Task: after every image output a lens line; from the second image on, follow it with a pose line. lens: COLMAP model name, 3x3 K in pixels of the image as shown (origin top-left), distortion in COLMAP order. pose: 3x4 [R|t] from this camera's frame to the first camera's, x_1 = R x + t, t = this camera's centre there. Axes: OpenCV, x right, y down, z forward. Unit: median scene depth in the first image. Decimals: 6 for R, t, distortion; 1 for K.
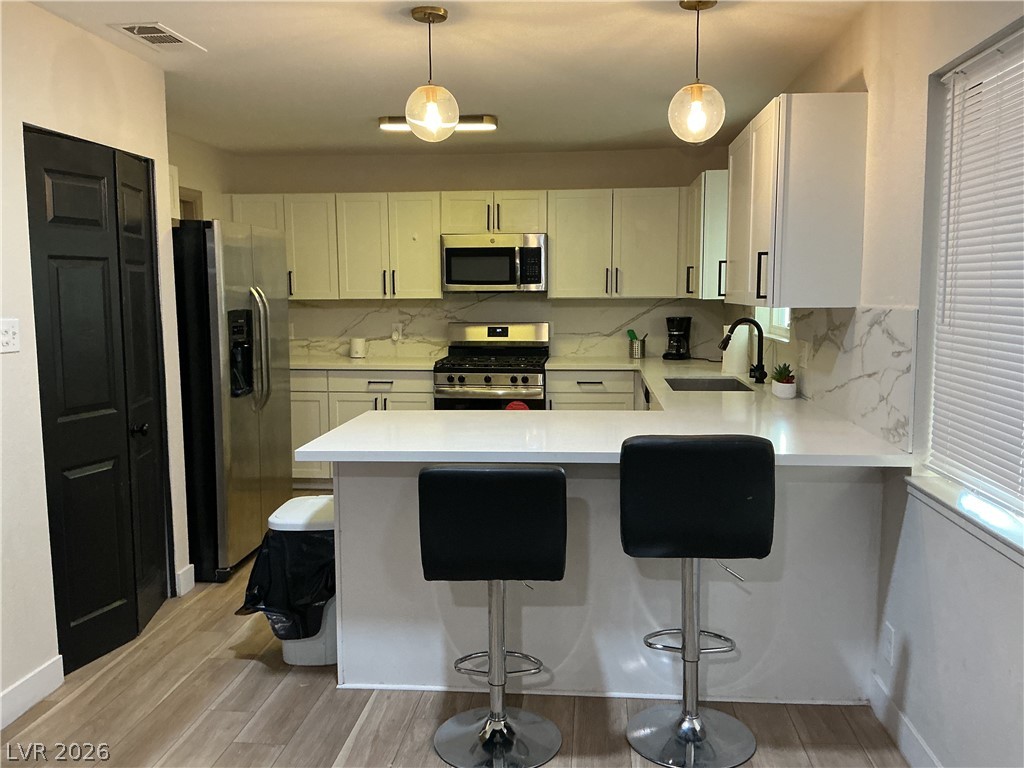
lens RADIAL K [[852.8, 0, 506.4], [0, 852.8, 385.6], [0, 0, 1]] dist [0.127759, -0.273854]
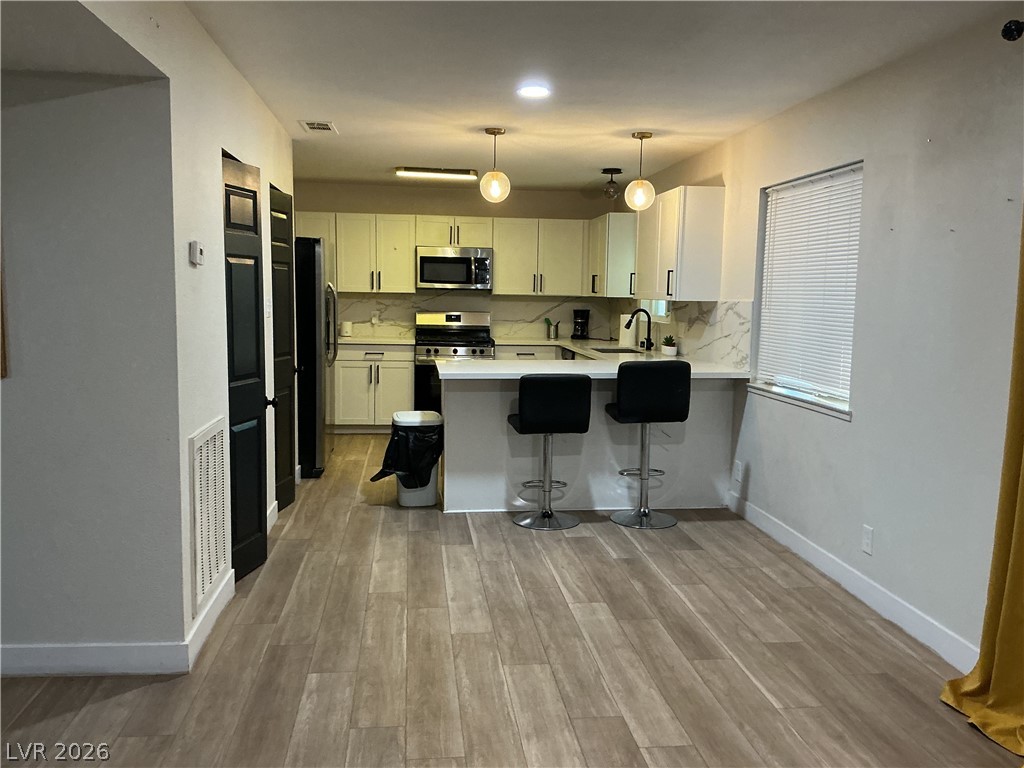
lens RADIAL K [[852.8, 0, 508.4], [0, 852.8, 388.0], [0, 0, 1]] dist [0.127759, -0.273854]
pose [[0.976712, -0.003121, 0.214532, -0.238971], [0.002605, 0.999993, 0.002686, 0.049838], [-0.214539, -0.002065, 0.976713, -0.393385]]
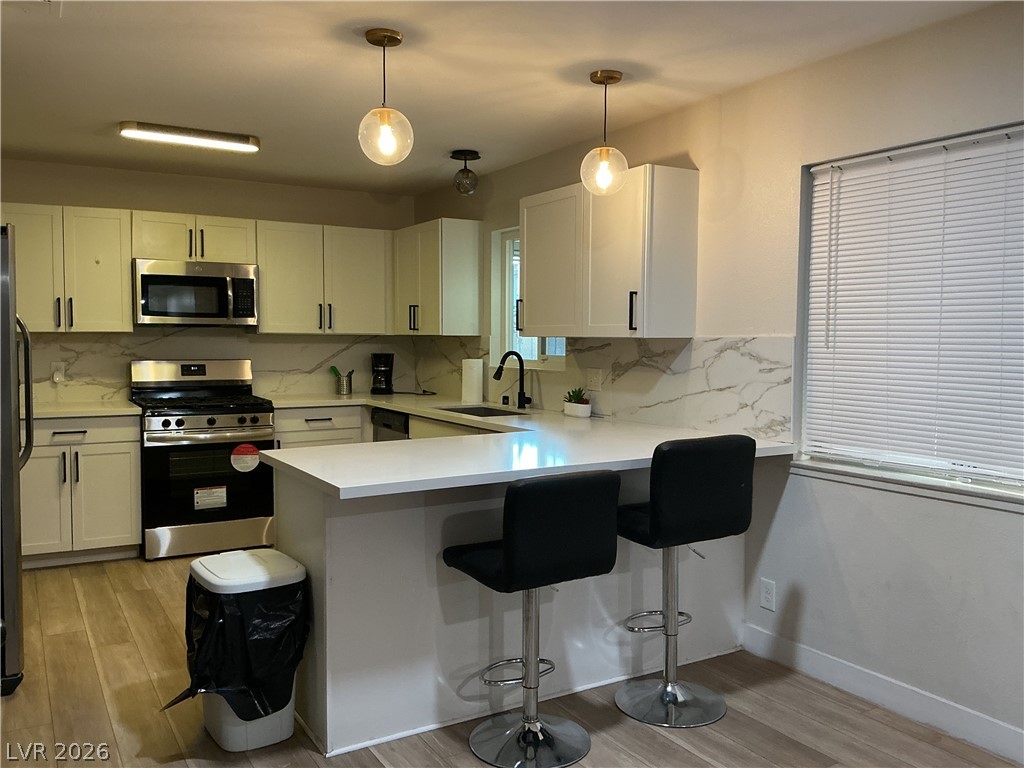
lens RADIAL K [[852.8, 0, 511.5], [0, 852.8, 386.3], [0, 0, 1]] dist [0.127759, -0.273854]
pose [[0.806081, -0.024820, 0.591285, -0.304916], [0.056714, 0.997761, -0.035434, 0.005644], [-0.589082, 0.062097, 0.805684, 0.078799]]
